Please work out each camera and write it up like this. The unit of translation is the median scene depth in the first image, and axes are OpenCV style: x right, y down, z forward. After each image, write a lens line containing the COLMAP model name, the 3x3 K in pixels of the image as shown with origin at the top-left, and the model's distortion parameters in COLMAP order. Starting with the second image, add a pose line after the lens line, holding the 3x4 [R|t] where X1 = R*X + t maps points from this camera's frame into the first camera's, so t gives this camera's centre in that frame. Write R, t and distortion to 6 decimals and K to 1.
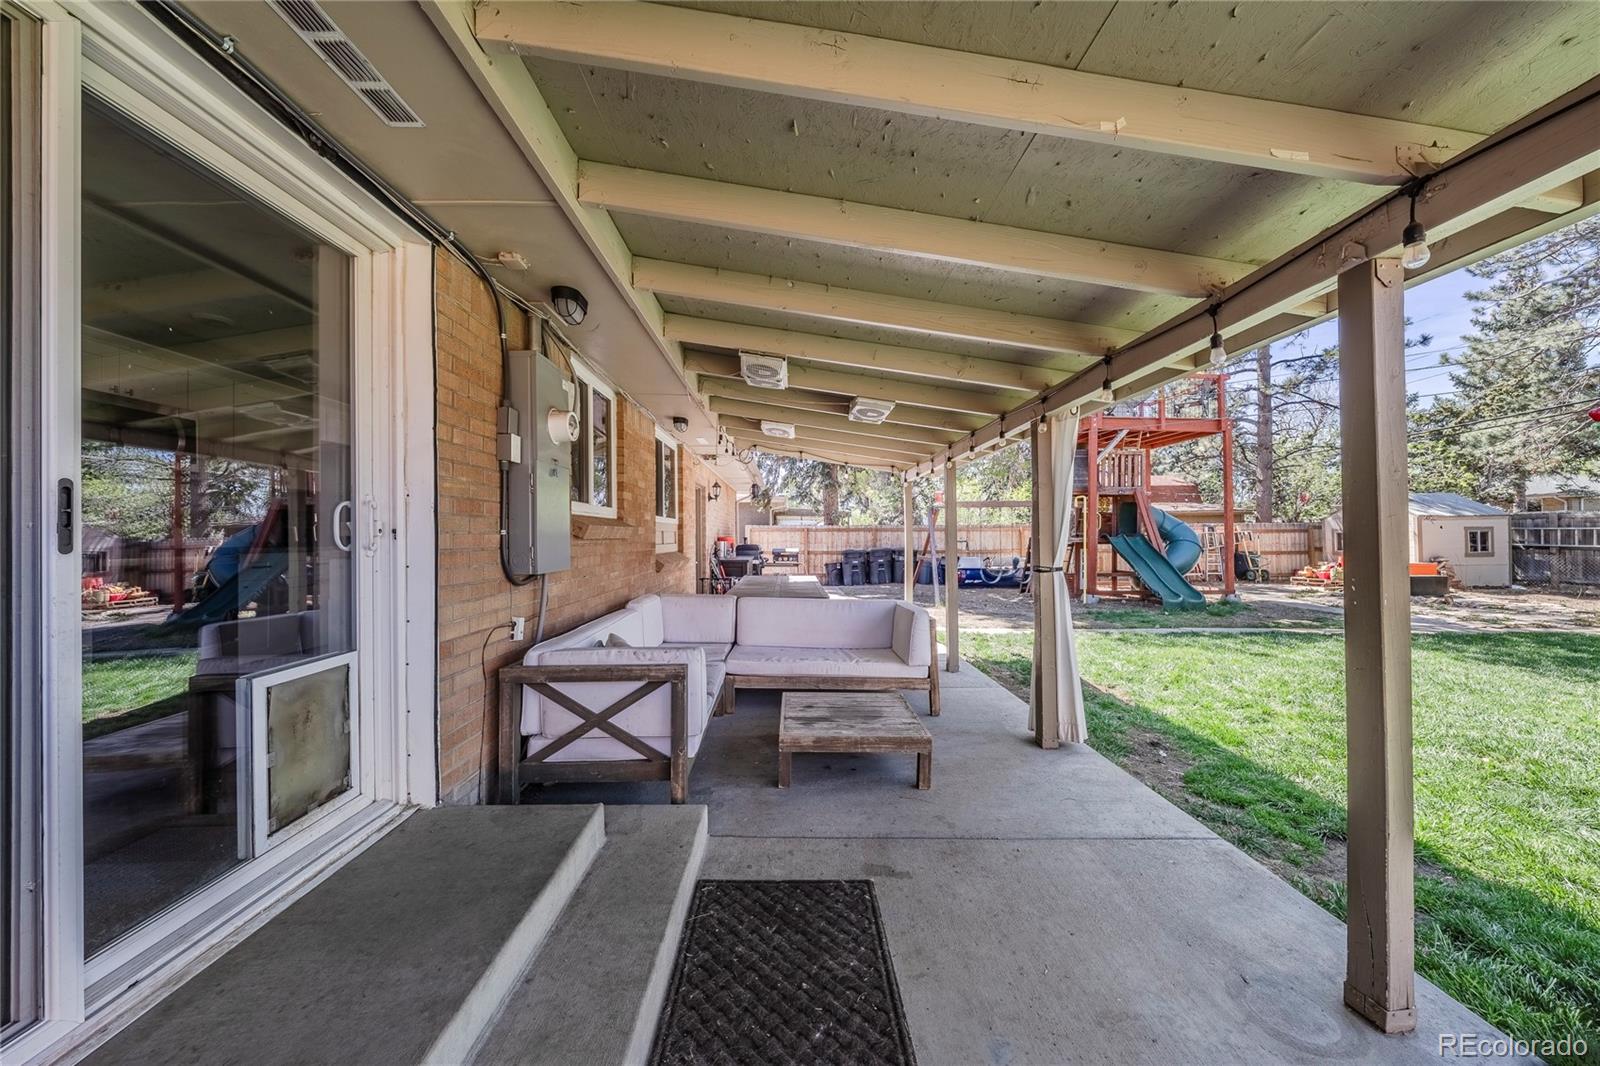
lens RADIAL K [[551.9, 0, 797.7], [0, 551.9, 530.0], [0, 0, 1]] dist [-0.002969, 0.000066]
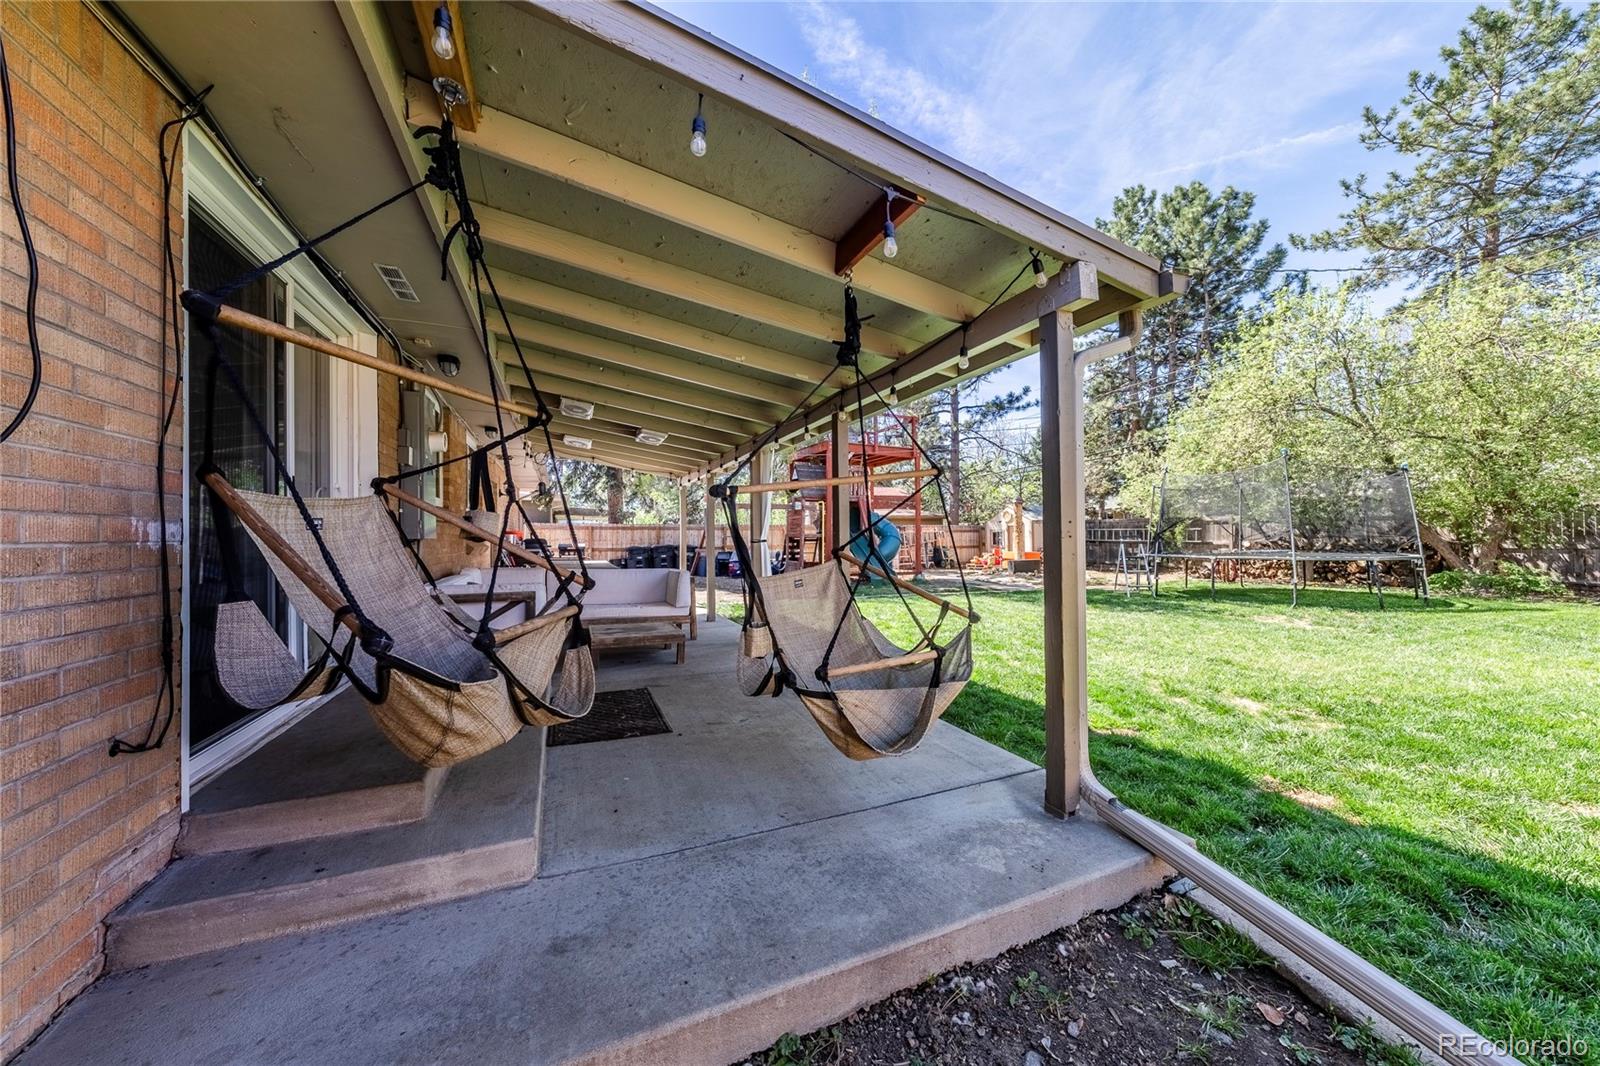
lens RADIAL K [[551.9, 0, 808.3], [0, 551.9, 529.8], [0, 0, 1]] dist [-0.002969, 0.000066]
pose [[0.920621, 0.005222, 0.390422, -0.015291], [-0.002890, 0.999974, -0.006561, 0.010697], [-0.390446, 0.004912, 0.920613, -0.142578]]
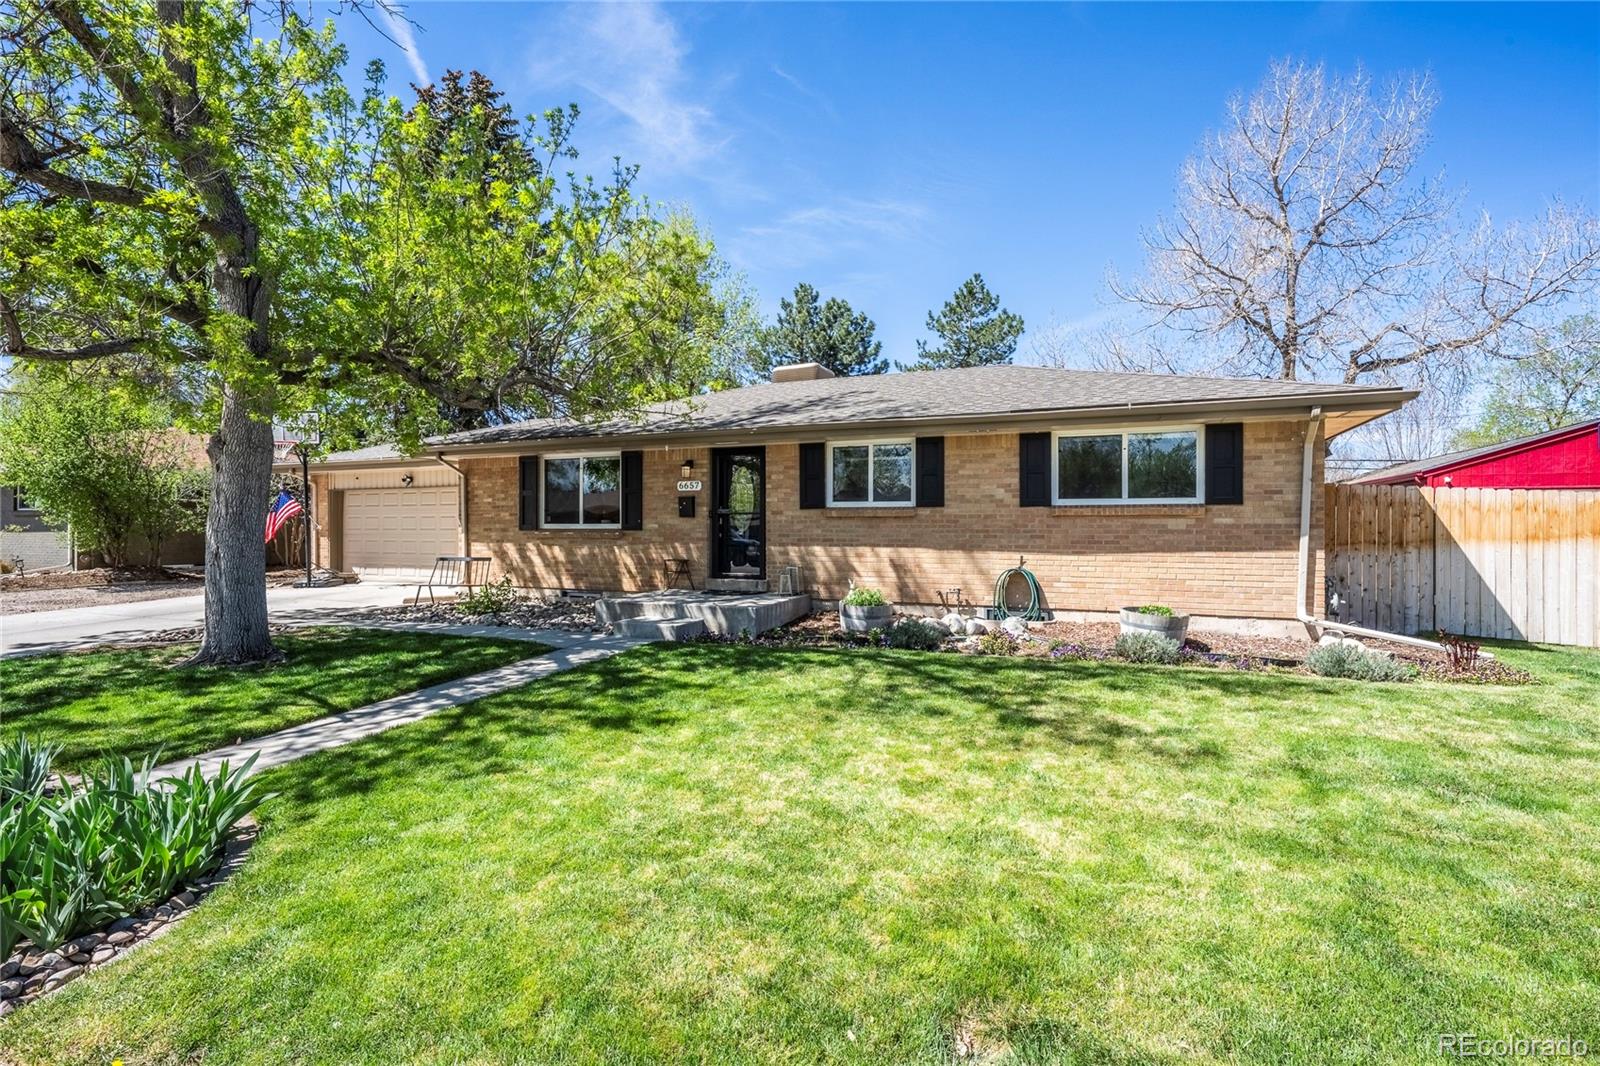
lens RADIAL K [[746.4, 0, 792.4], [0, 746.4, 535.8], [0, 0, 1]] dist [0.001435, -0.001838]
pose [[0.407240, -0.003302, 0.913315, -1.343643], [-0.009862, 0.999919, 0.008012, -0.005363], [-0.913268, -0.012270, 0.407175, -0.243430]]
